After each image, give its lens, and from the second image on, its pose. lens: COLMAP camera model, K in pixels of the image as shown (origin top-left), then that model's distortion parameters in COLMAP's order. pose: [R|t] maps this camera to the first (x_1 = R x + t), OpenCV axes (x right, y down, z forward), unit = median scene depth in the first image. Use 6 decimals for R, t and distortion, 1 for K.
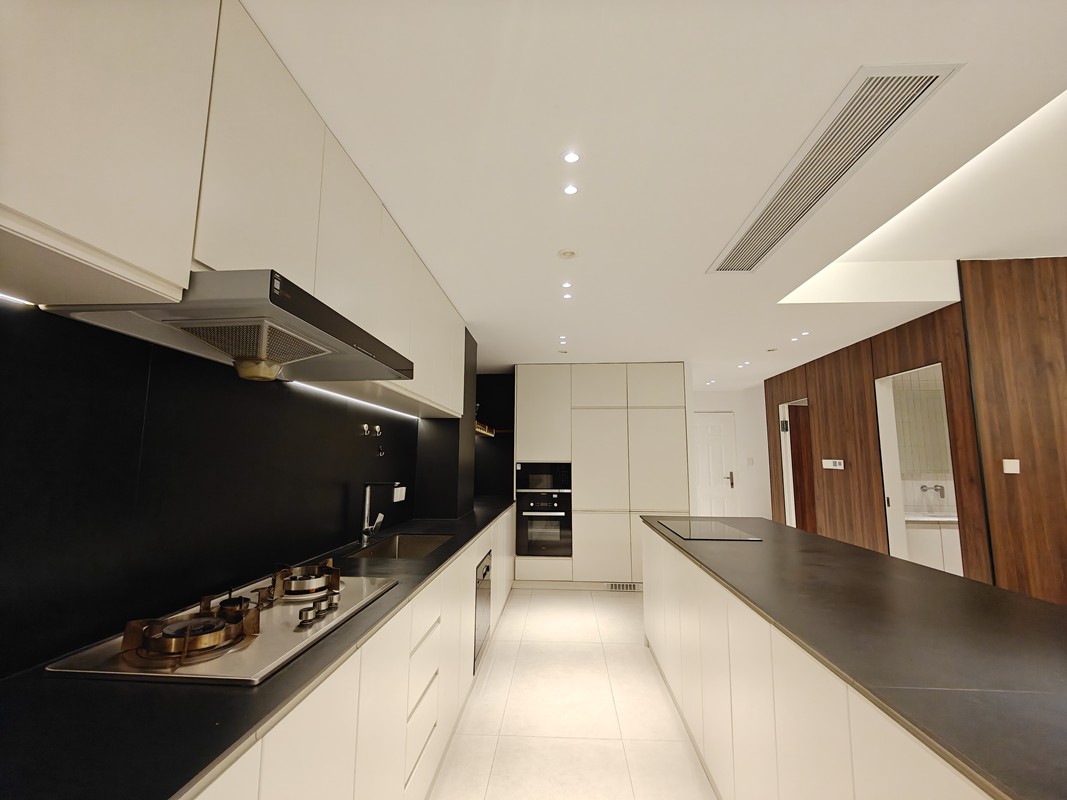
lens RADIAL K [[471.8, 0, 533.5], [0, 471.8, 400.0], [0, 0, 1]] dist [-0.003901, -0.001126]
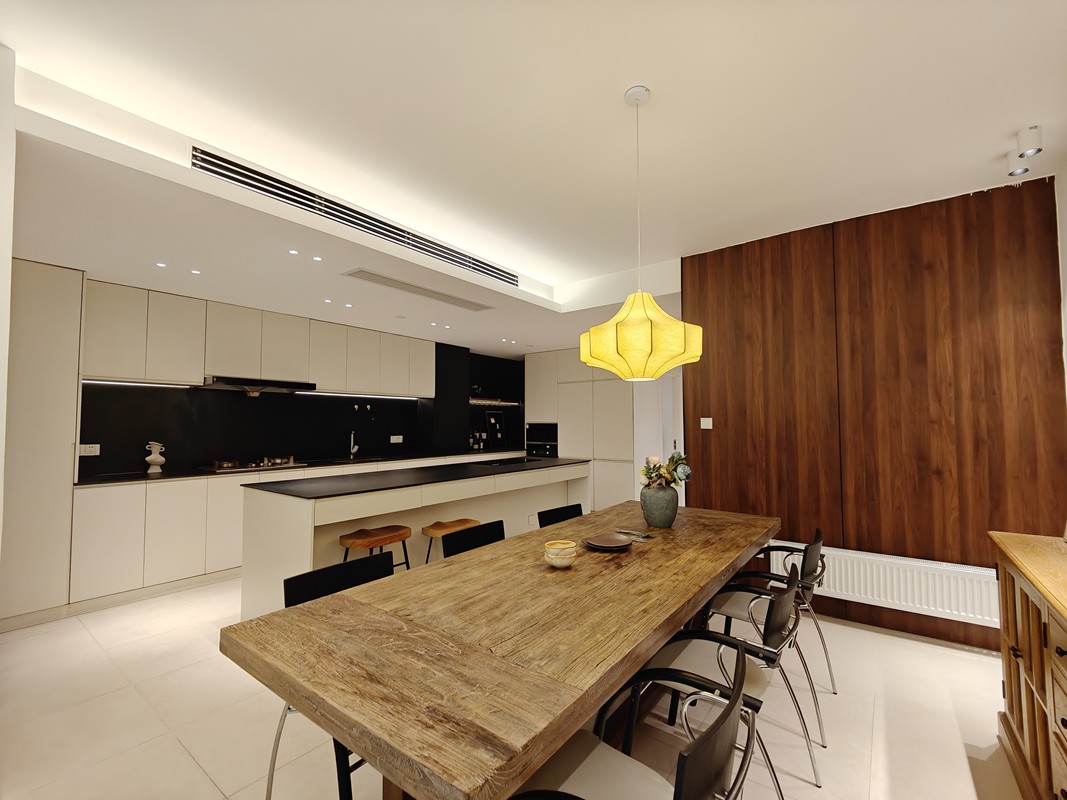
lens RADIAL K [[462.1, 0, 533.5], [0, 462.1, 400.0], [0, 0, 1]] dist [-0.003081, -0.000575]
pose [[0.832432, -0.034406, -0.553058, 1.248661], [0.077064, 0.995560, 0.054057, -0.021445], [0.548743, -0.087619, 0.831387, -0.256834]]
